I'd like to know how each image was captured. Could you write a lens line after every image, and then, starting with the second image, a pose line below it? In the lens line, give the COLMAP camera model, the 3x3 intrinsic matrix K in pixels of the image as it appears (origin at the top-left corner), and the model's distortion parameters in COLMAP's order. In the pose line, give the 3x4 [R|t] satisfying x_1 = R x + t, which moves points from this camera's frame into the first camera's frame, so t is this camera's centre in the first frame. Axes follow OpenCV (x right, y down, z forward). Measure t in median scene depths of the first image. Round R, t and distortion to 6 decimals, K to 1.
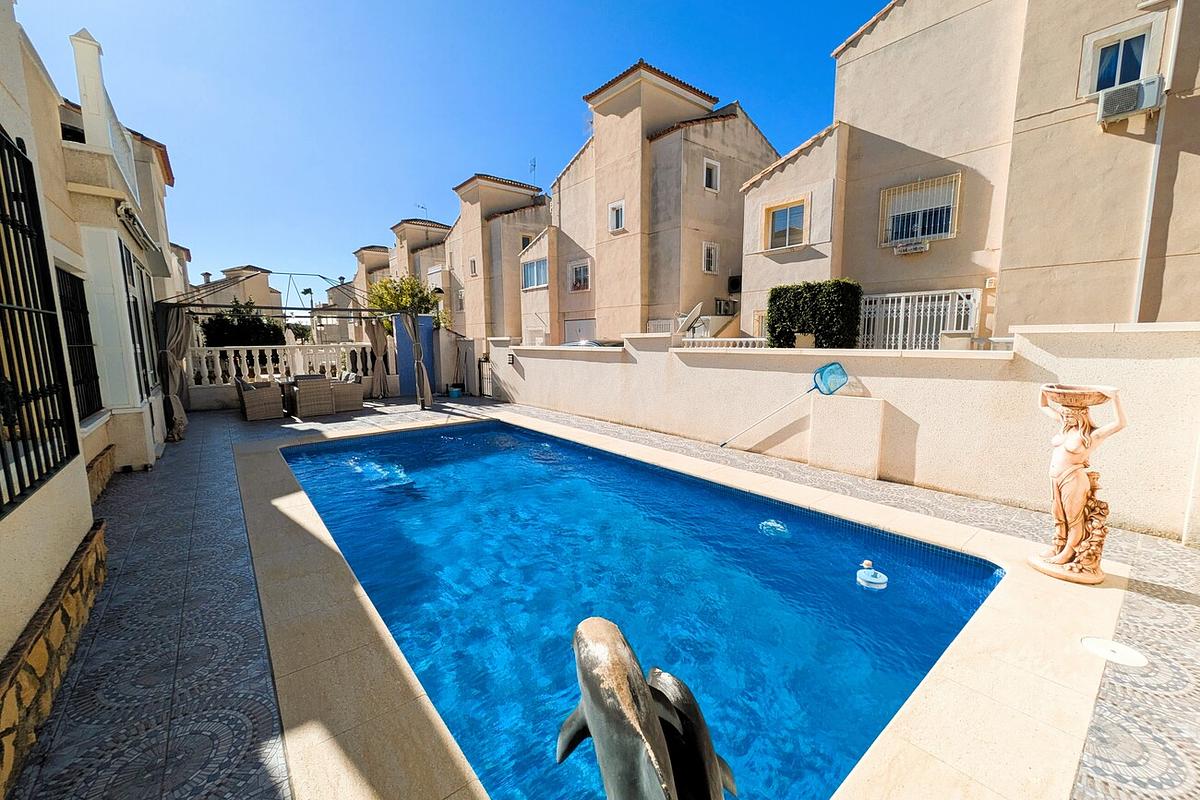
lens RADIAL K [[471.8, 0, 599.3], [0, 471.8, 399.0], [0, 0, 1]] dist [0.002287, -0.000365]
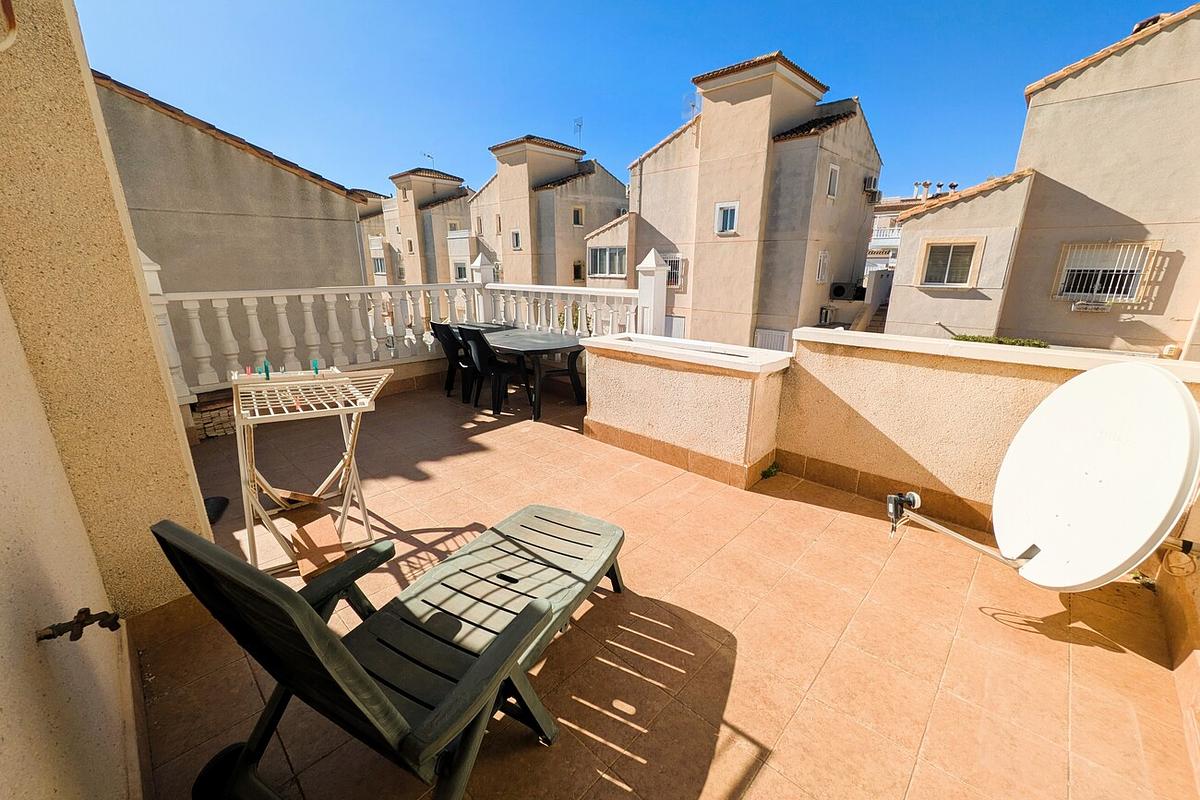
lens RADIAL K [[471.8, 0, 599.3], [0, 471.8, 399.0], [0, 0, 1]] dist [0.002287, -0.000365]
pose [[0.993295, -0.020731, 0.113737, -0.349649], [0.003835, 0.989158, 0.146802, -0.170585], [-0.115548, -0.145382, 0.982605, 0.033926]]
